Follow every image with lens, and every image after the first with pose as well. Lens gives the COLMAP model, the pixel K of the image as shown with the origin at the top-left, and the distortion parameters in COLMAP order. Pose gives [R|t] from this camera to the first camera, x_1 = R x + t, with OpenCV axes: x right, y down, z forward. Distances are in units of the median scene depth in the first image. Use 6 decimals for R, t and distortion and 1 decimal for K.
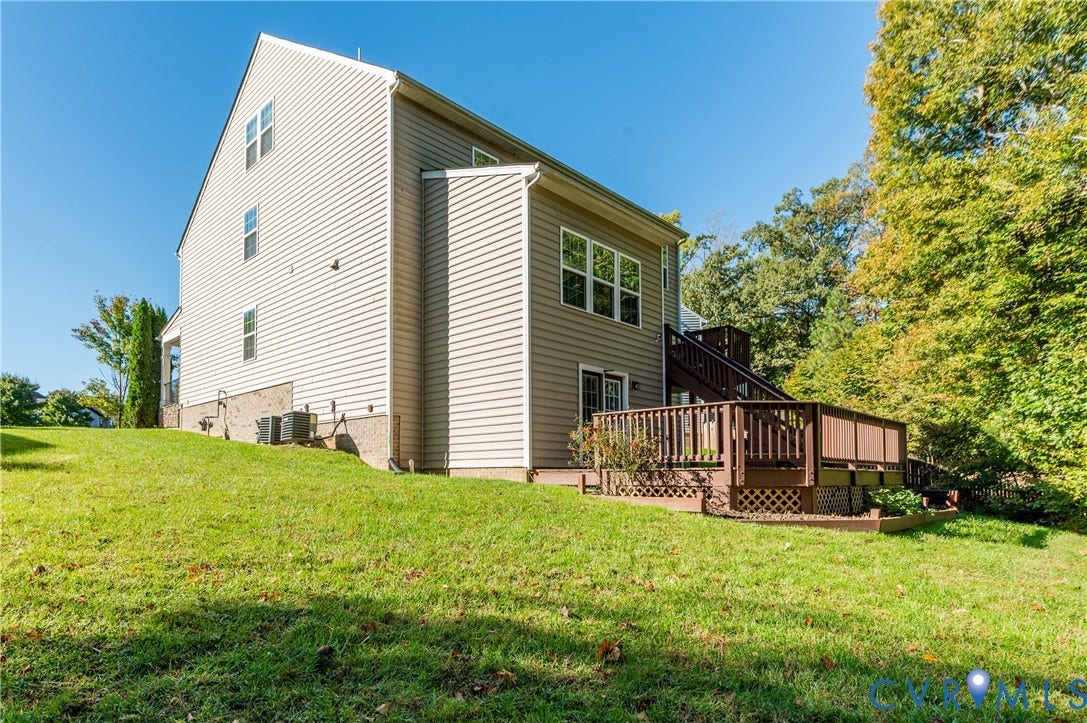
lens RADIAL K [[602.5, 0, 487.5], [0, 602.5, 443.7], [0, 0, 1]] dist [0.007823, -0.001247]
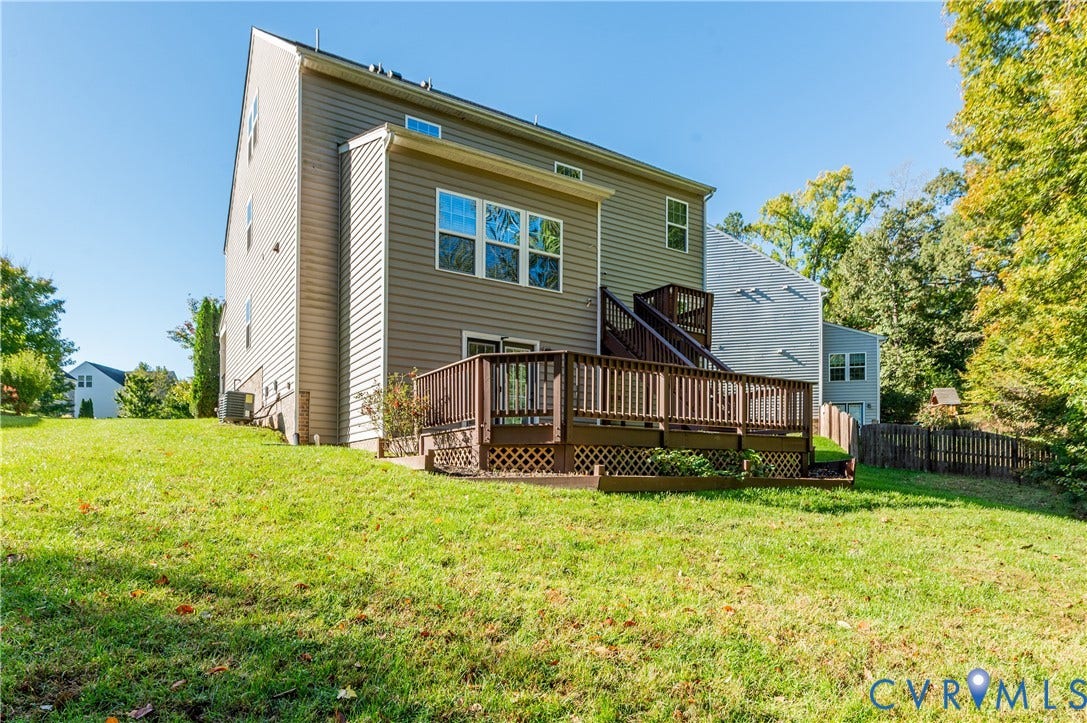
lens RADIAL K [[637.0, 0, 540.4], [0, 637.0, 465.3], [0, 0, 1]] dist [-0.002041, 0.002735]
pose [[0.979677, -0.004398, -0.200534, 0.397649], [0.011553, 0.999337, 0.034524, 0.039542], [0.200249, -0.036139, 0.979078, 0.018660]]
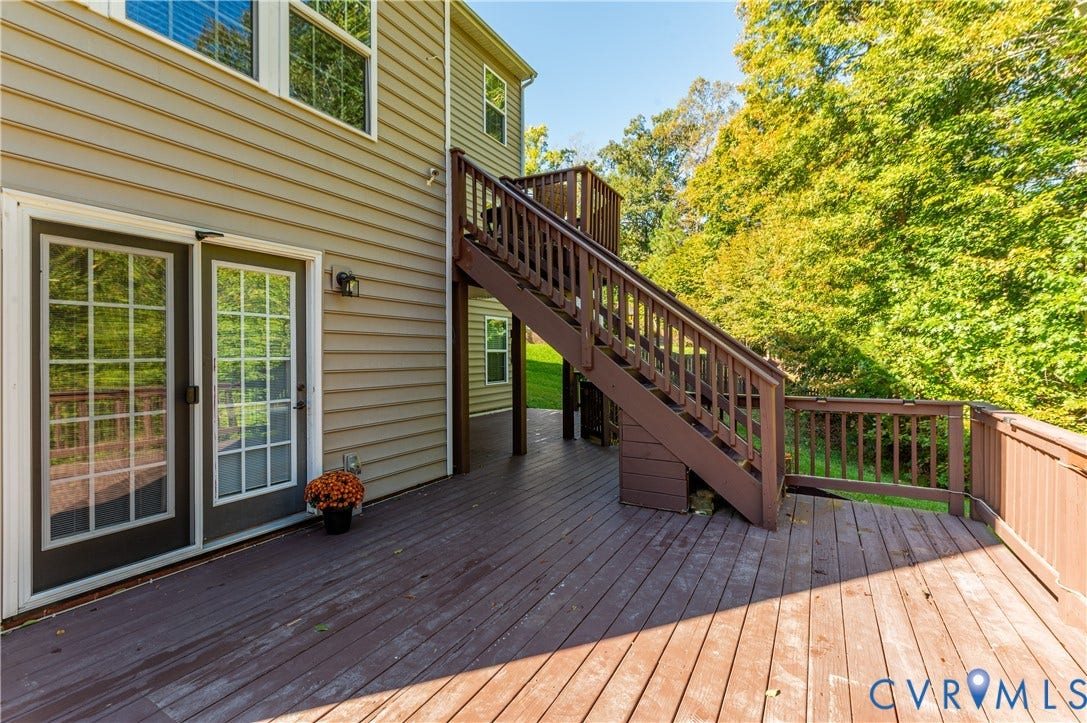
lens RADIAL K [[487.0, 0, 542.0], [0, 487.0, 353.2], [0, 0, 1]] dist [0.005357, 0.000101]
pose [[0.957561, -0.009032, 0.288090, 0.252285], [-0.007933, 0.998304, 0.057668, -0.067546], [-0.288122, -0.057506, 0.955865, 0.623589]]
